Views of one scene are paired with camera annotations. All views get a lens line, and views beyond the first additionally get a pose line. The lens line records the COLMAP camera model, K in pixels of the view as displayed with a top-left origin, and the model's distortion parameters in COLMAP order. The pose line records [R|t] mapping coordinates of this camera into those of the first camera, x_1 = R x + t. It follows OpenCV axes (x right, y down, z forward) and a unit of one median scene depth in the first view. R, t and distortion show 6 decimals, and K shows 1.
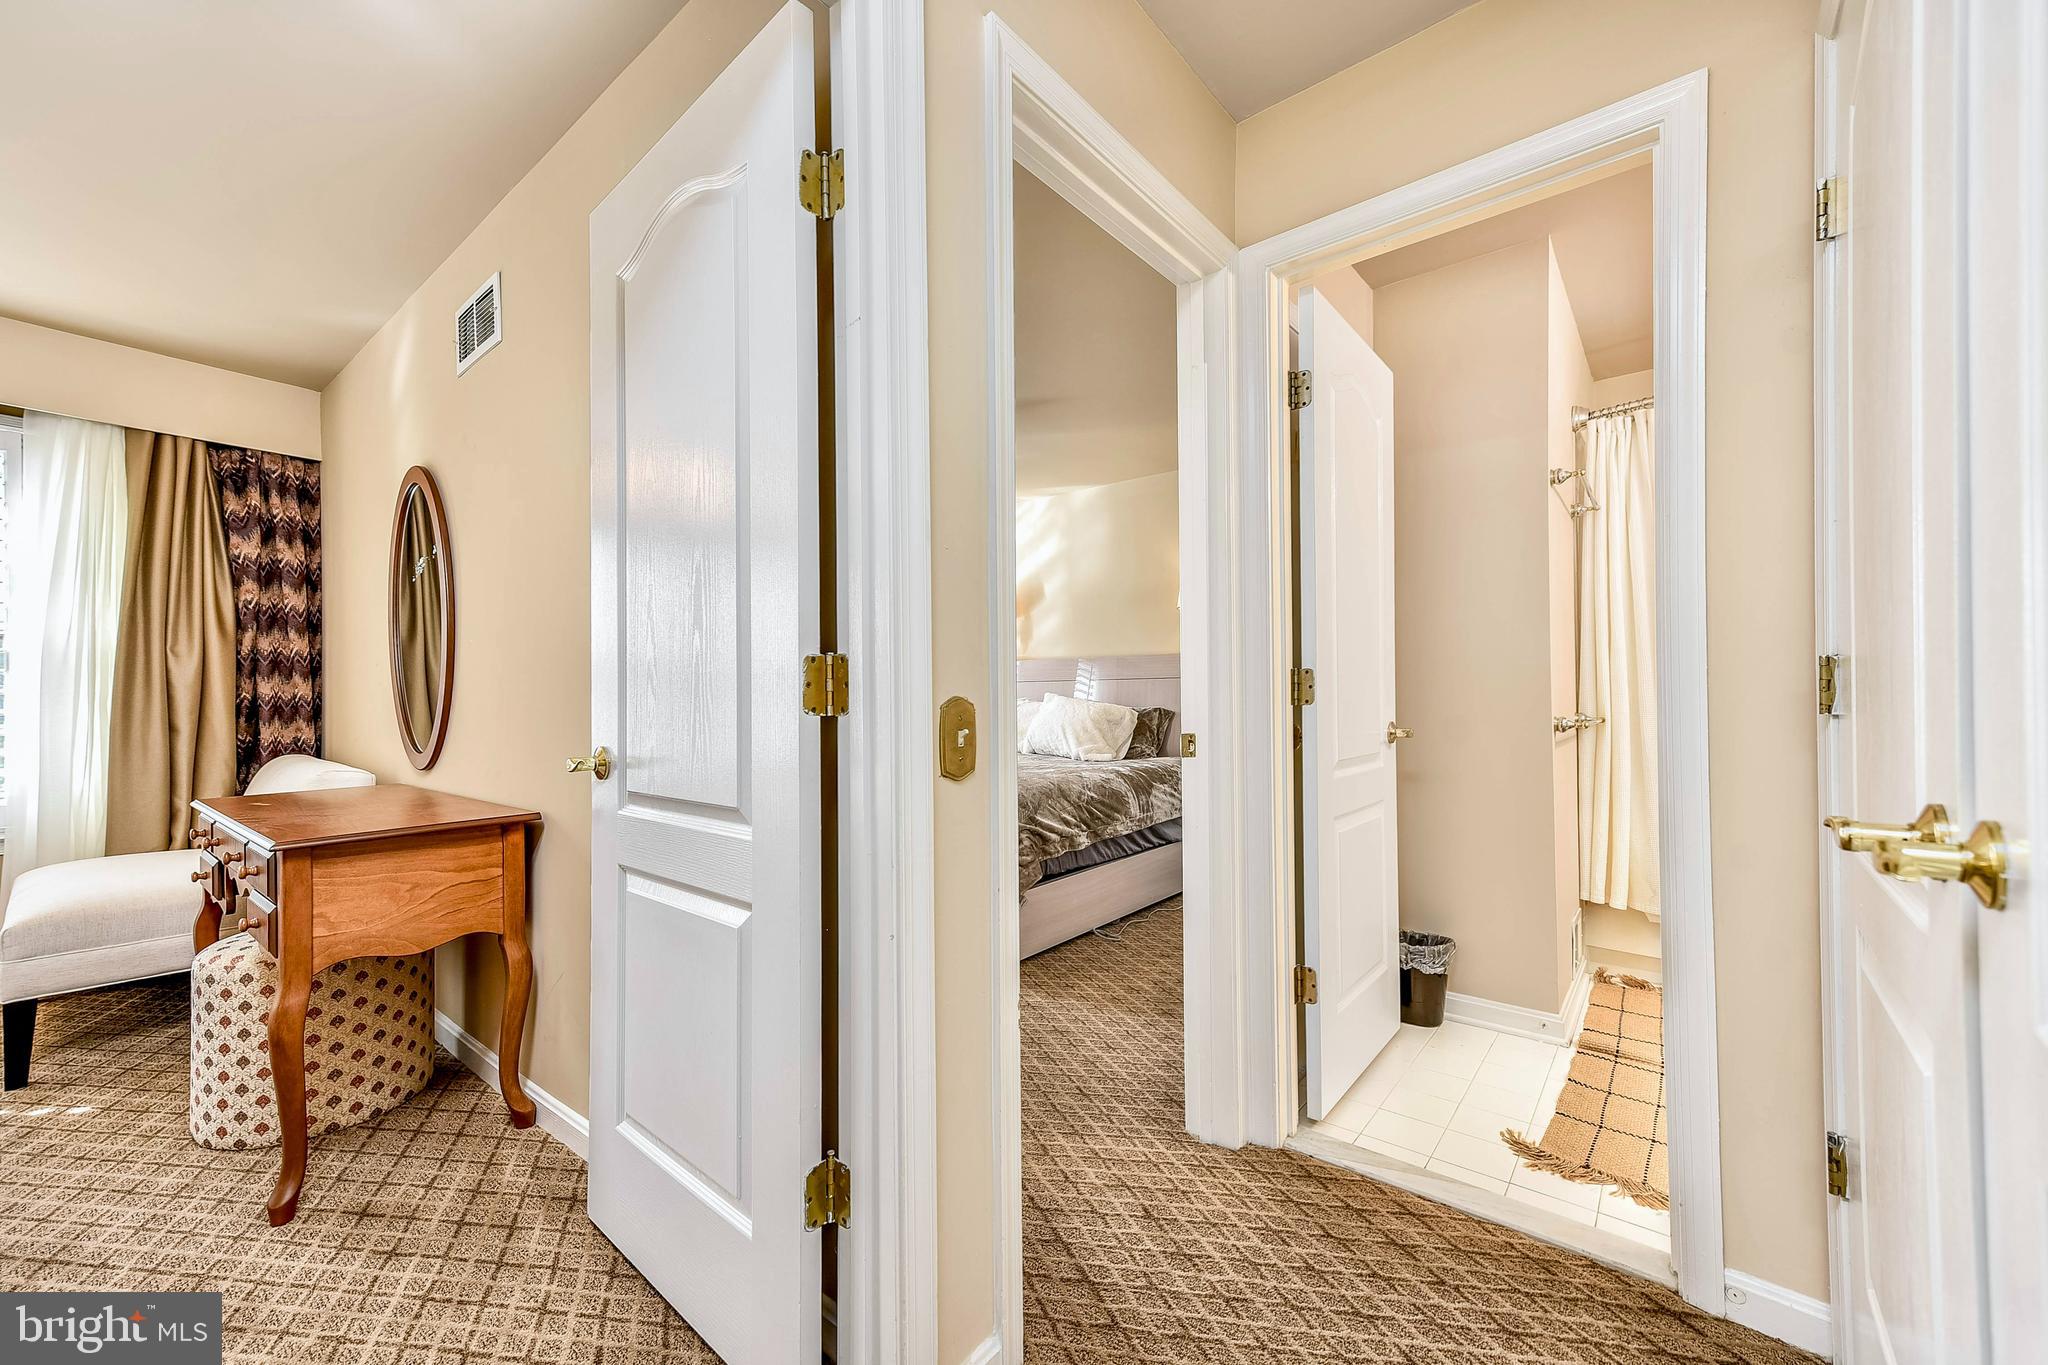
lens RADIAL K [[798.3, 0, 1019.5], [0, 798.3, 693.6], [0, 0, 1]] dist [0.000151, 0.000008]
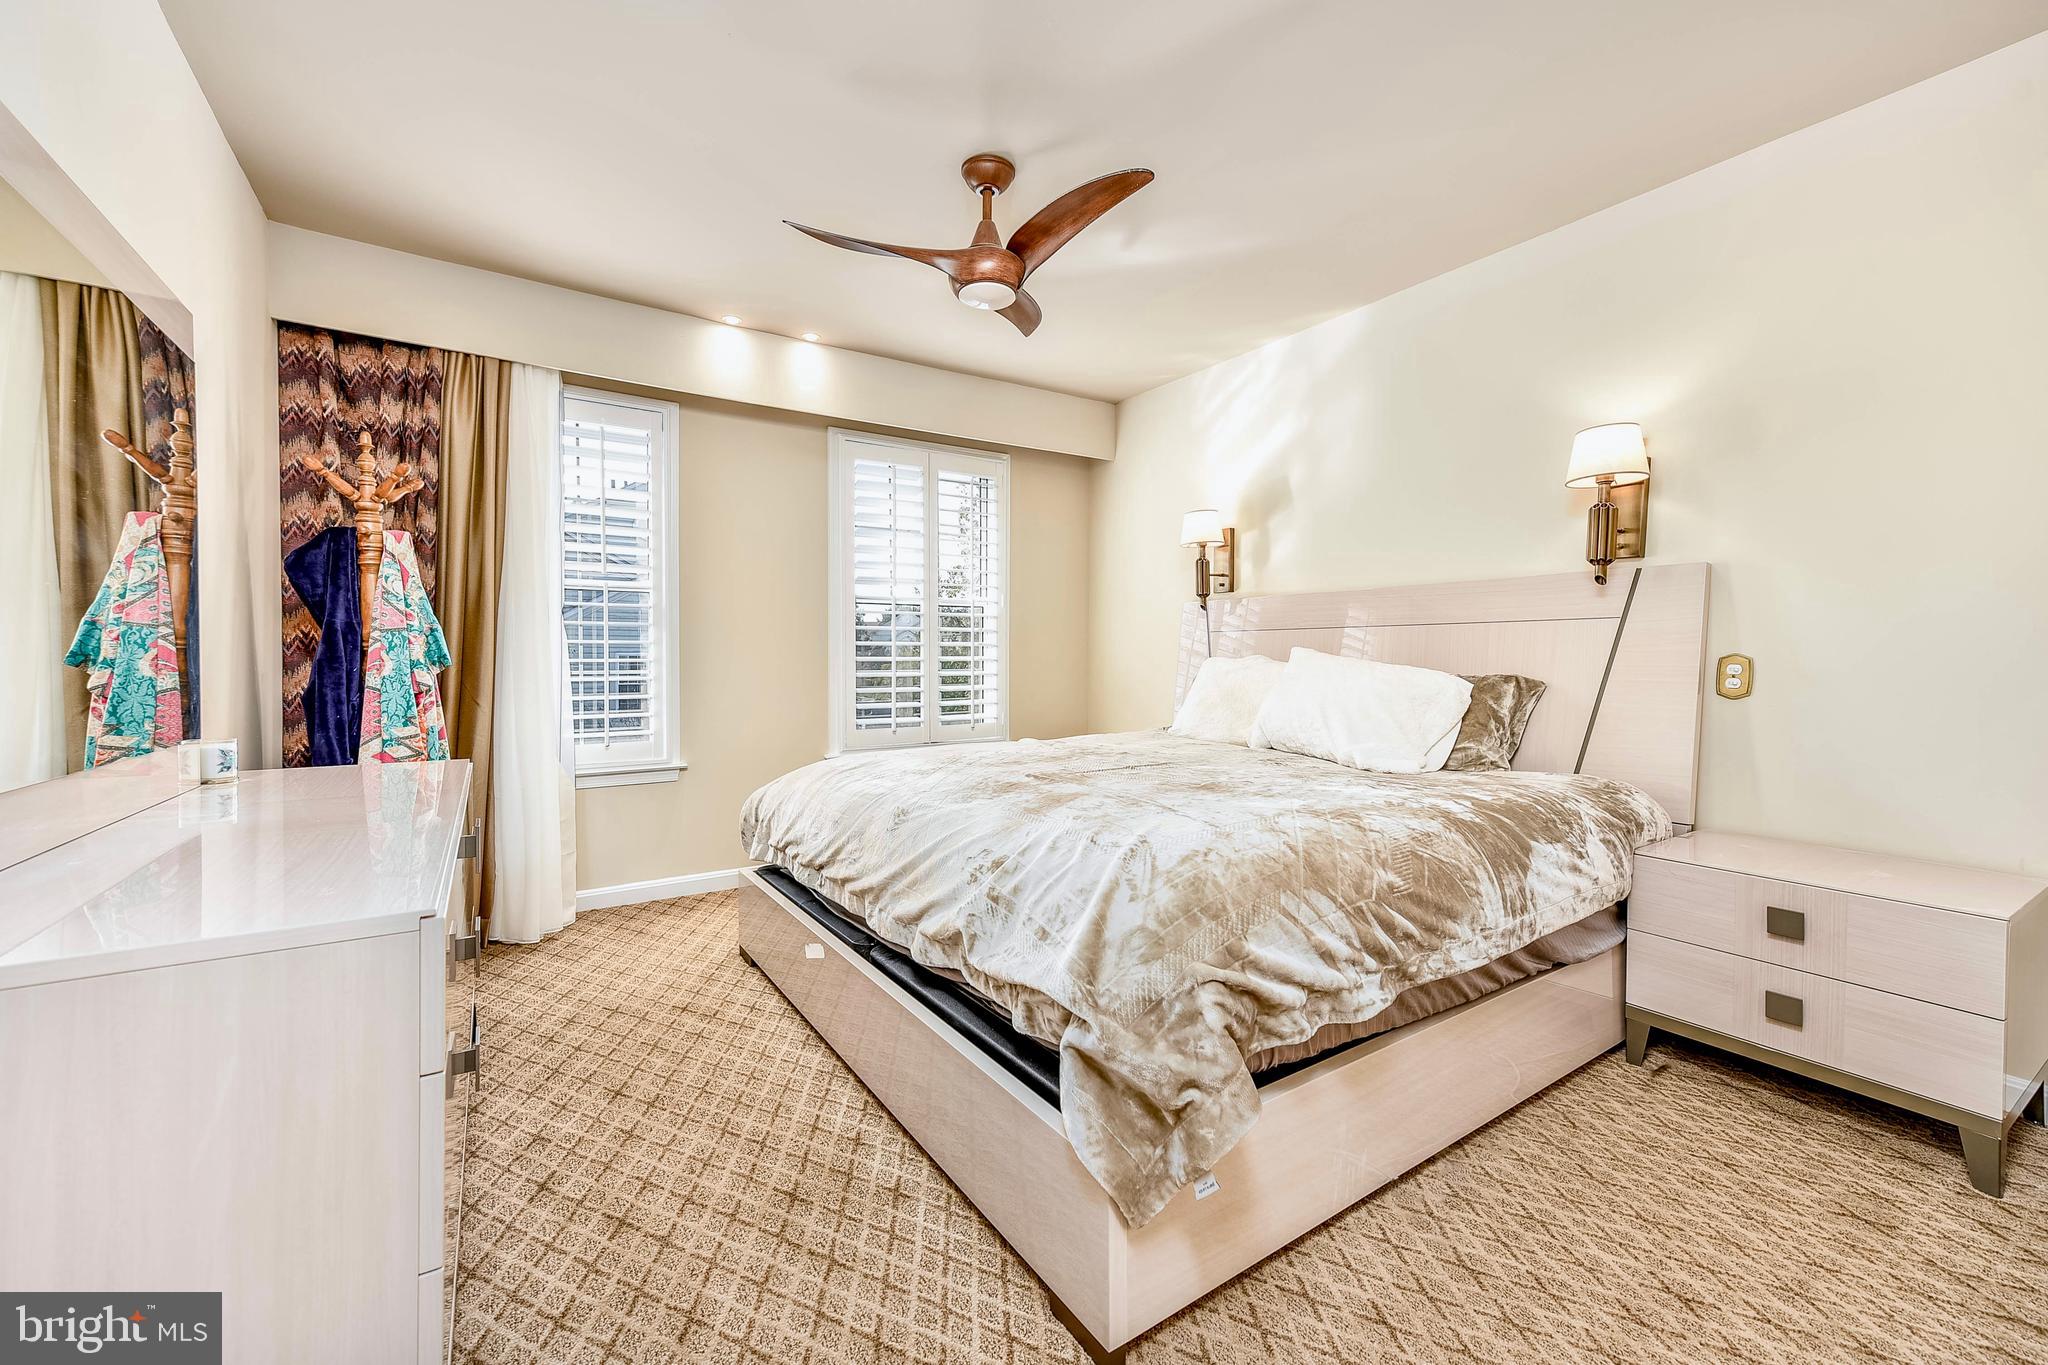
lens RADIAL K [[821.4, 0, 1020.6], [0, 821.4, 665.4], [0, 0, 1]] dist [0.000789, 0.000066]
pose [[0.955018, 0.007600, -0.296452, 0.029958], [-0.004414, 0.999925, 0.011414, 0.008291], [0.296516, -0.009592, 0.954980, 0.497156]]
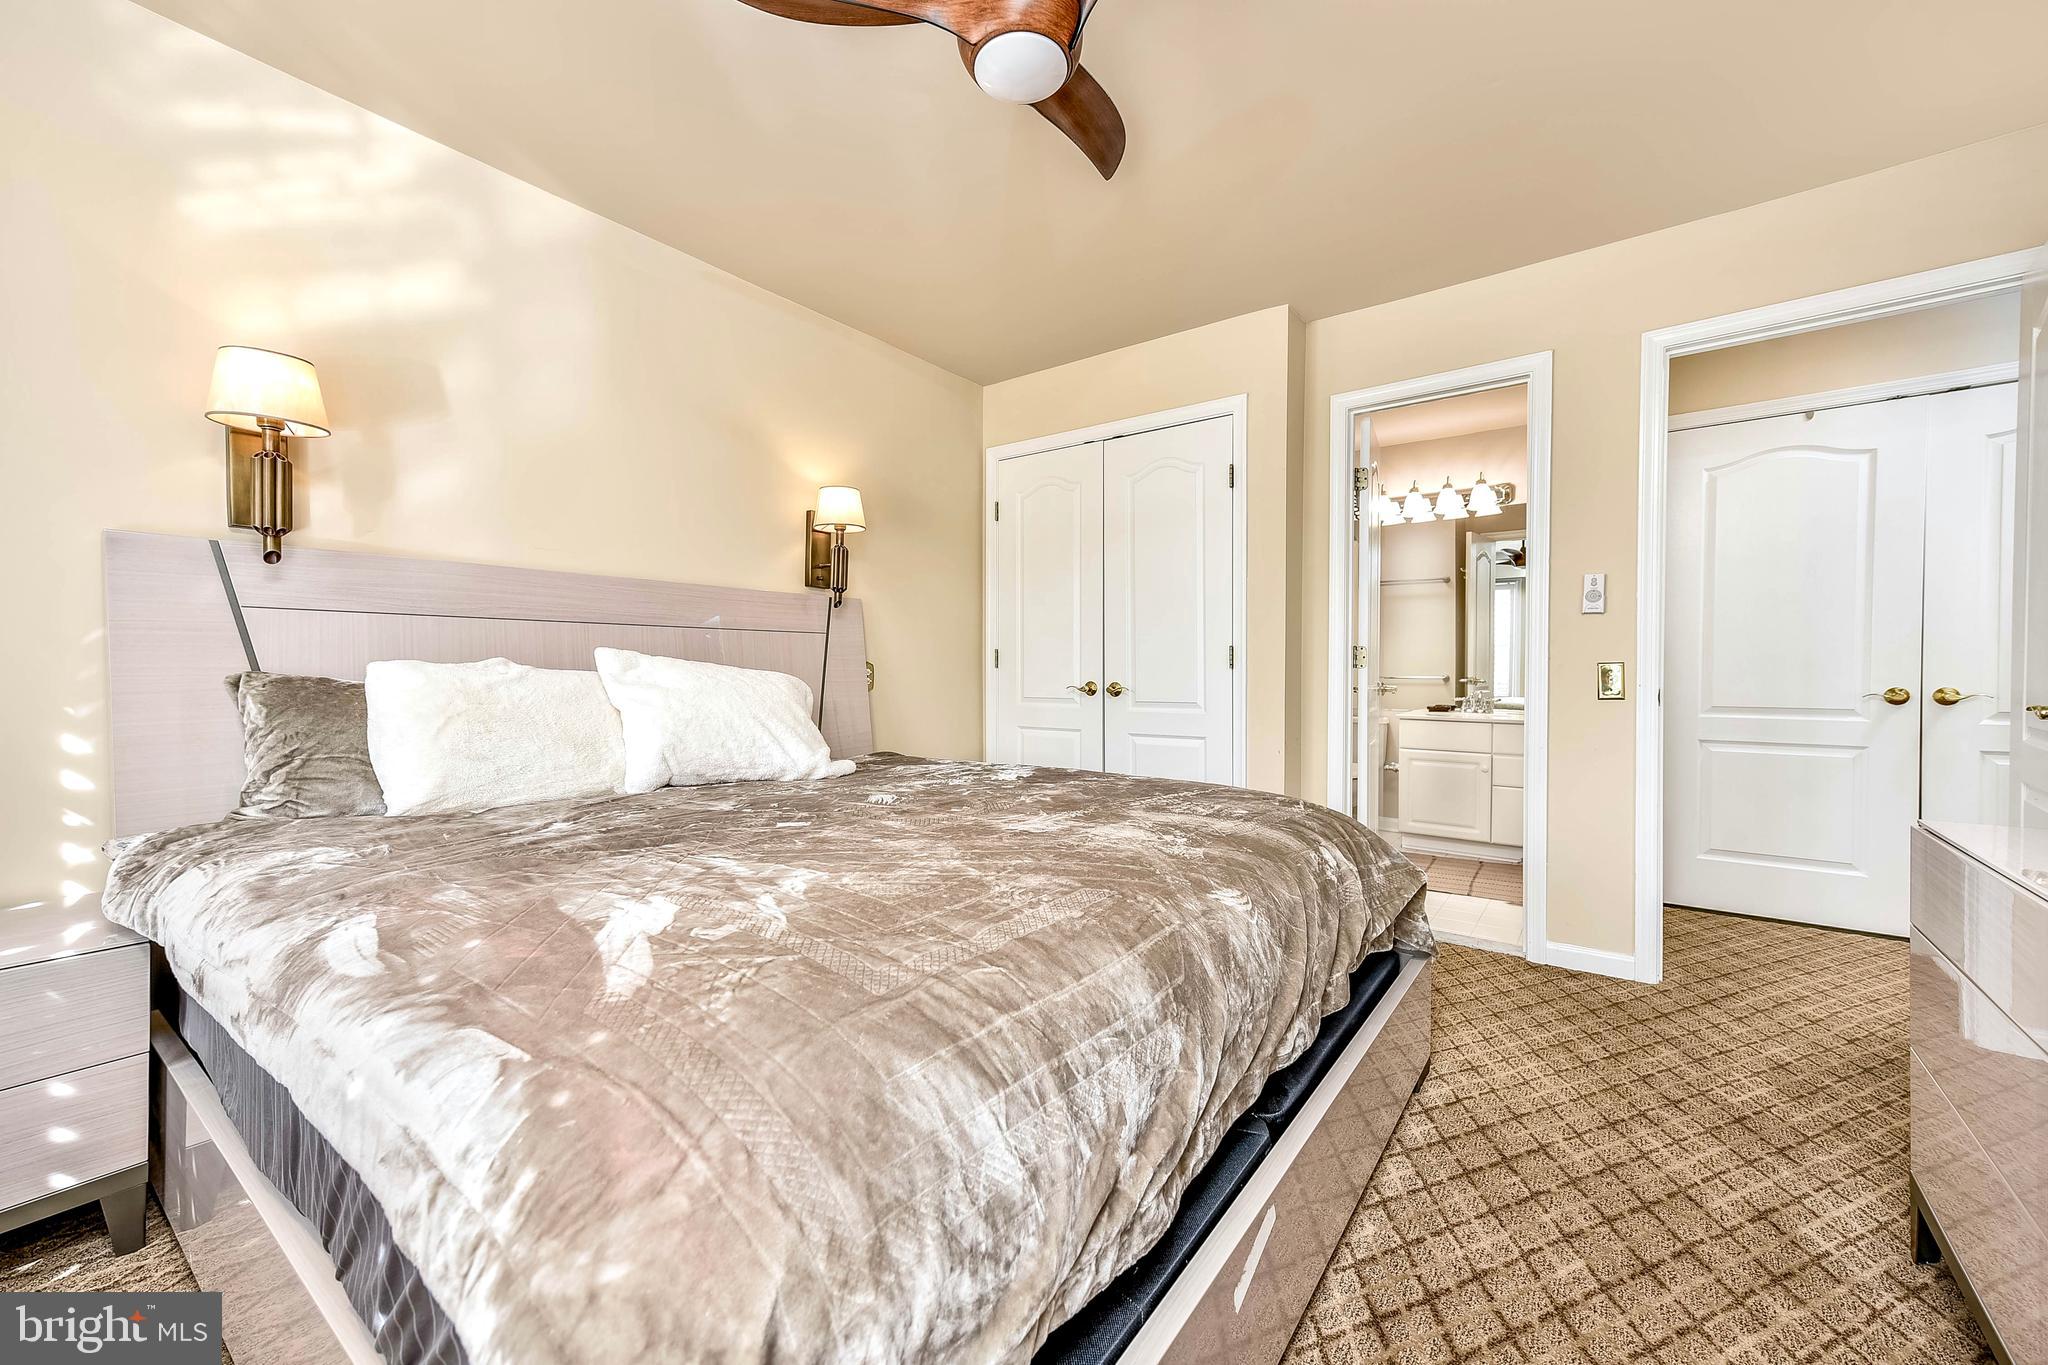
lens RADIAL K [[821.4, 0, 1020.6], [0, 821.4, 665.4], [0, 0, 1]] dist [0.000789, 0.000066]
pose [[-0.049047, -0.003857, 0.998789, -0.634759], [-0.009126, 0.999953, 0.003413, 0.004382], [-0.998755, -0.008947, -0.049080, 1.171305]]
